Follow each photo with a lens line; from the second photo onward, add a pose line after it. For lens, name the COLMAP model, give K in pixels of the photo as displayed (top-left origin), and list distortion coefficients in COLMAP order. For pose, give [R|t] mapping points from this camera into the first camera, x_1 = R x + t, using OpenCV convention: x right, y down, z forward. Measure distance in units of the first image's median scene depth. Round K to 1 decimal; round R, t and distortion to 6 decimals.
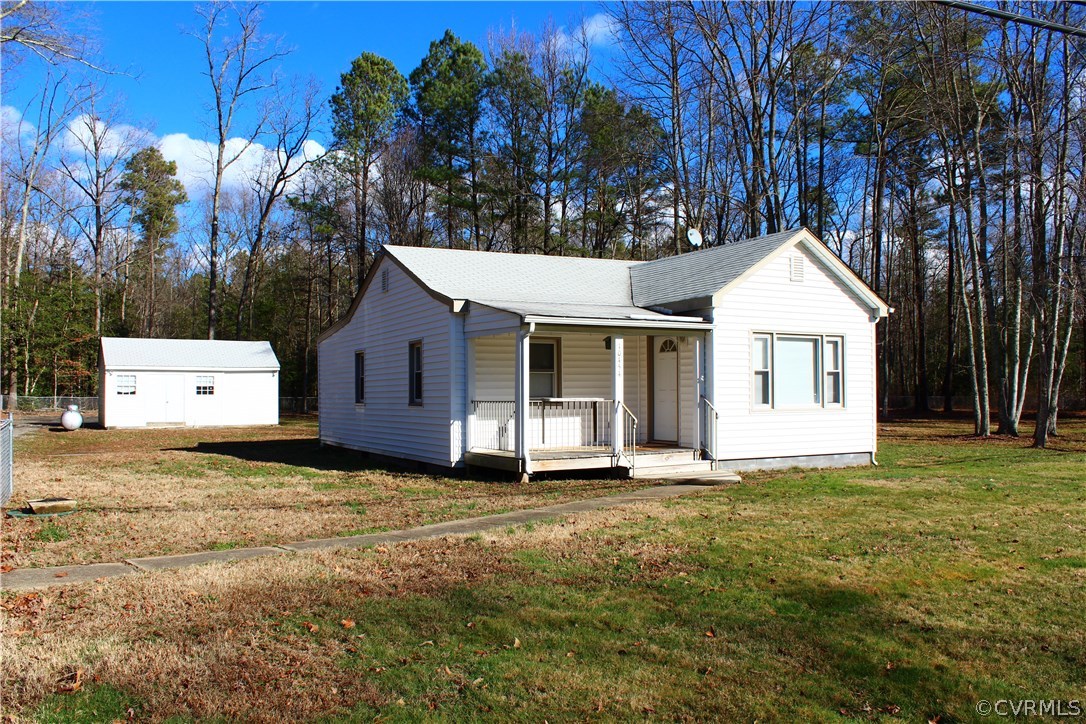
lens RADIAL K [[1086.8, 0, 543.5], [0, 1086.8, 362.2], [0, 0, 1]] dist [0.005379, 0.000000]
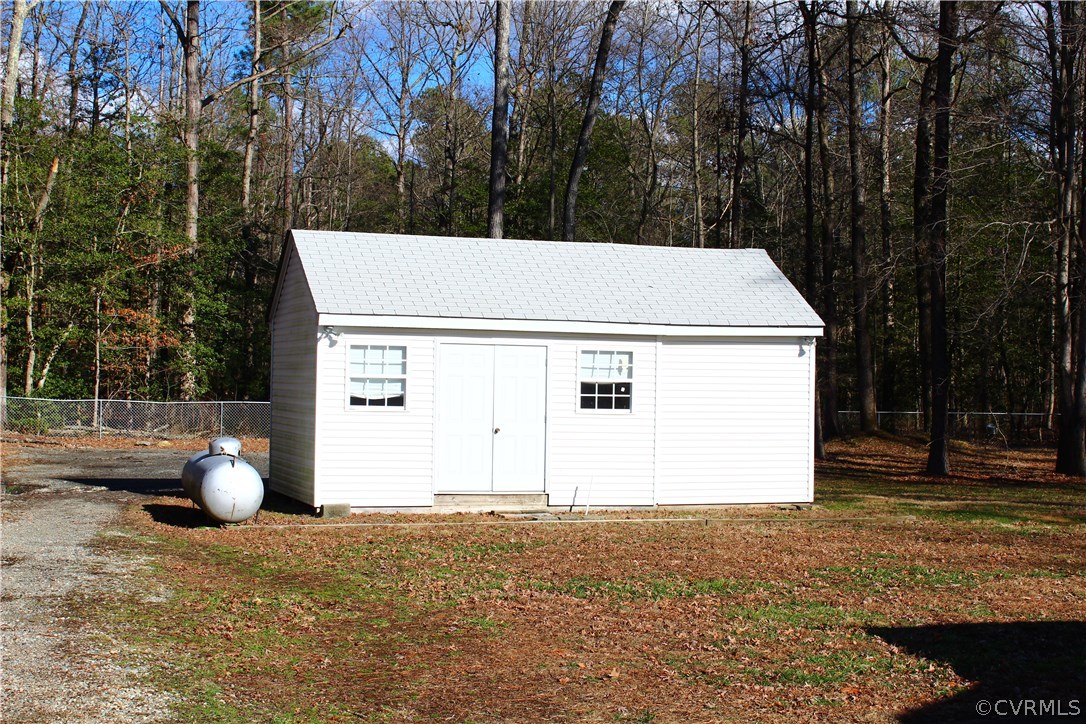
lens RADIAL K [[1816.8, 0, 542.8], [0, 1816.8, 363.8], [0, 0, 1]] dist [-0.015110, 0.000000]
pose [[0.991552, 0.013347, -0.129025, -0.255241], [-0.011463, 0.999817, 0.015331, 0.008272], [0.129206, -0.013723, 0.991523, 0.456301]]
